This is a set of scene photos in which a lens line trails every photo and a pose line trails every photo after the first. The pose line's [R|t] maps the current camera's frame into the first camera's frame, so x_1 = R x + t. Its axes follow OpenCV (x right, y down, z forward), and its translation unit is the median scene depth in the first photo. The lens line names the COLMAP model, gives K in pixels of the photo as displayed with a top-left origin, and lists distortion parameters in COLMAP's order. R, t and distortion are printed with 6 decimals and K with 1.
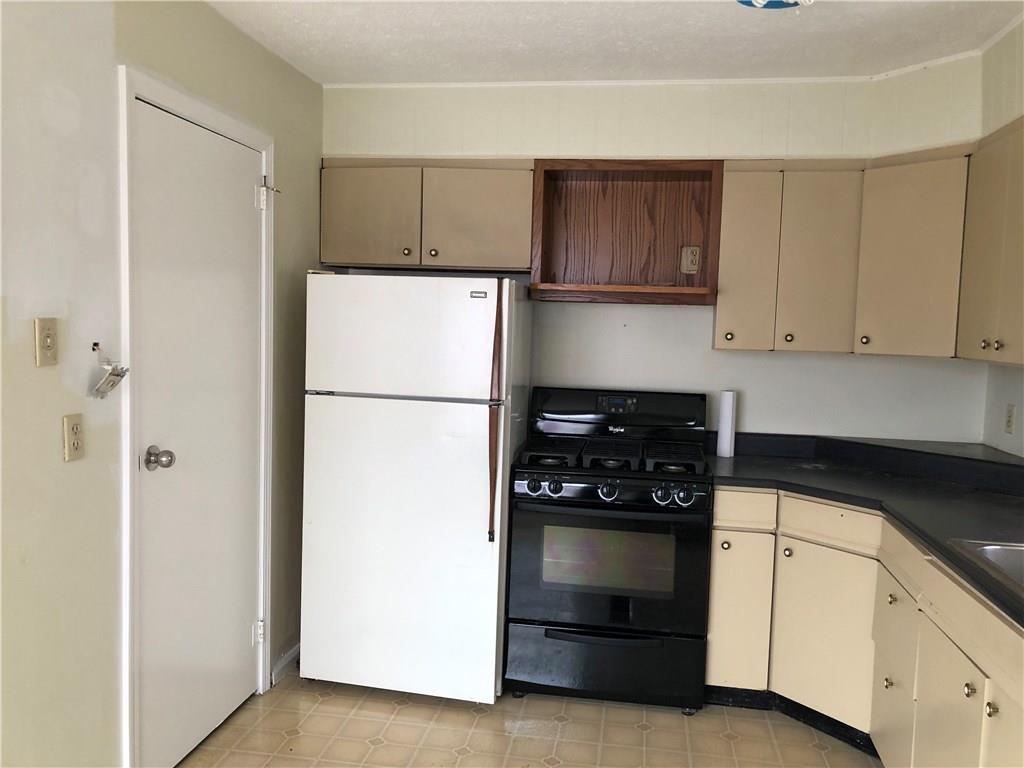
lens RADIAL K [[835.3, 0, 505.0], [0, 835.3, 381.2], [0, 0, 1]] dist [0.050971, -0.045511]
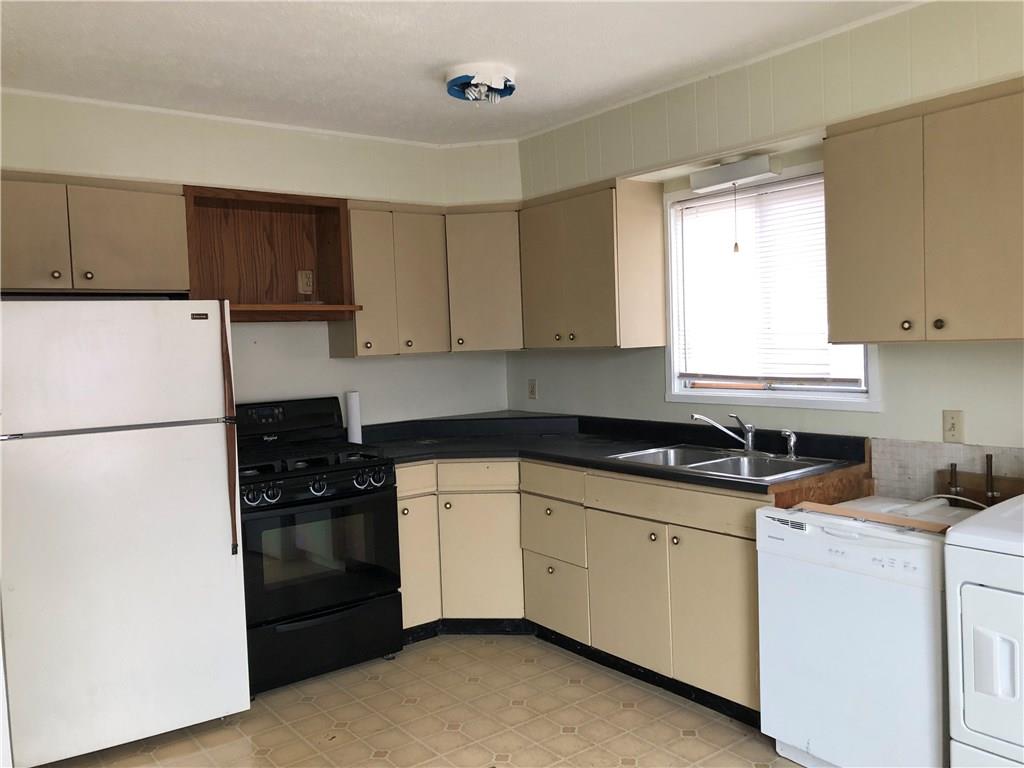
lens RADIAL K [[835.3, 0, 514.5], [0, 835.3, 375.9], [0, 0, 1]] dist [0.050971, -0.045511]
pose [[0.688973, -0.088189, 0.719402, -0.474401], [0.110875, 0.993711, 0.015631, -0.004644], [-0.716256, 0.068995, 0.694418, 0.014498]]
